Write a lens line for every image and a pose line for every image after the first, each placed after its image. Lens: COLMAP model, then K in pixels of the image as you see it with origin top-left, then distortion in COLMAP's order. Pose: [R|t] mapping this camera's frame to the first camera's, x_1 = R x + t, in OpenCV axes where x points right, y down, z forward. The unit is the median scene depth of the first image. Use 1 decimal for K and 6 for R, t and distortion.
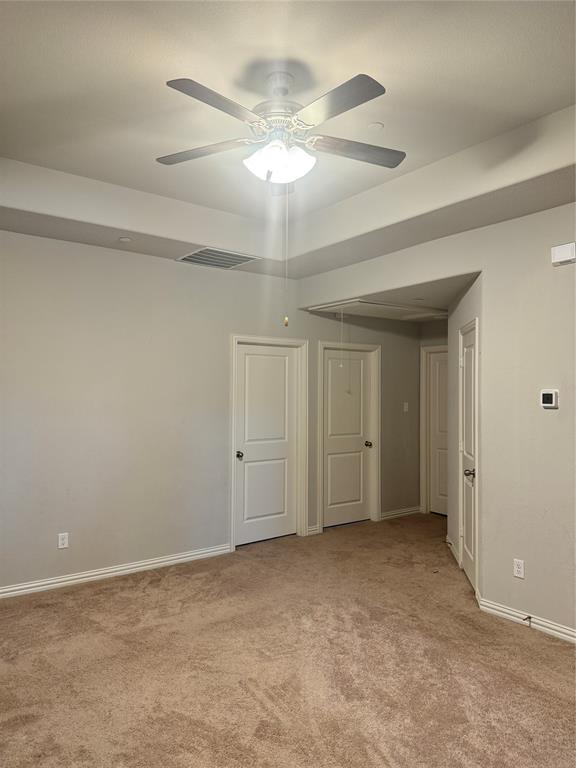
lens RADIAL K [[537.3, 0, 288.0], [0, 537.3, 384.0], [0, 0, 1]] dist [0.112503, -0.143851]
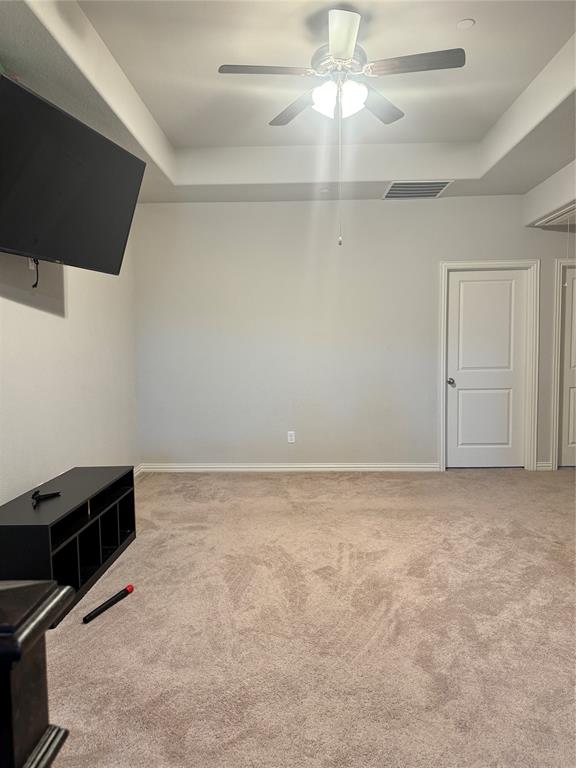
lens RADIAL K [[537.3, 0, 288.0], [0, 537.3, 384.0], [0, 0, 1]] dist [0.112503, -0.143851]
pose [[0.780752, 0.027992, -0.624214, 0.456442], [0.027599, 0.996476, 0.079205, 0.067058], [0.624231, -0.079067, 0.777228, 0.001976]]
